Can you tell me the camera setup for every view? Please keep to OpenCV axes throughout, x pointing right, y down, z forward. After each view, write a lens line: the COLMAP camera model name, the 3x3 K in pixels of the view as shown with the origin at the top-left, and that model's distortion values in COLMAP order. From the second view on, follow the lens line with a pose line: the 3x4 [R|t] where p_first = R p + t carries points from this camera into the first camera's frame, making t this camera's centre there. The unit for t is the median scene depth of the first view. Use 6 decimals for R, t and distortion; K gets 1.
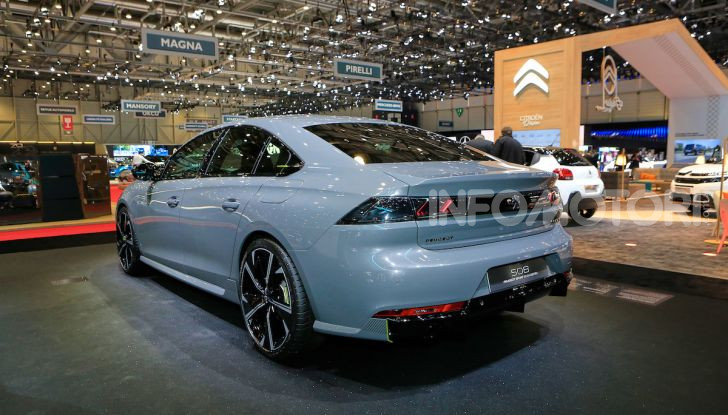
lens RADIAL K [[519.8, 0, 364.0], [0, 519.8, 207.5], [0, 0, 1]] dist [-0.027365, 0.000732]
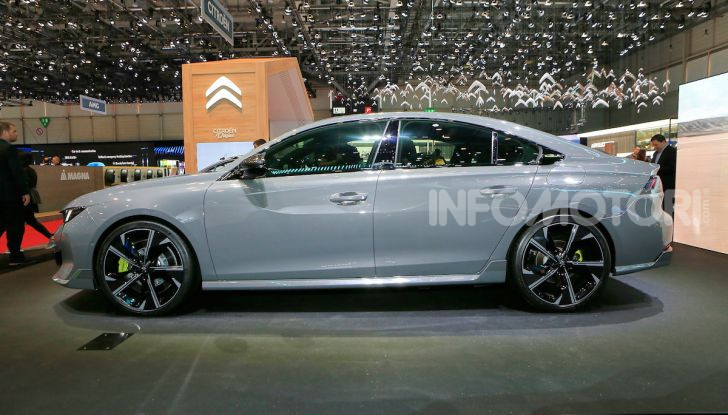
lens RADIAL K [[498.0, 0, 364.0], [0, 498.0, 207.5], [0, 0, 1]] dist [-0.035025, 0.006447]
pose [[0.651409, -0.065921, 0.755858, -0.281246], [0.088186, 0.996045, 0.010868, -0.000986], [-0.753585, 0.059577, 0.654645, 0.123820]]
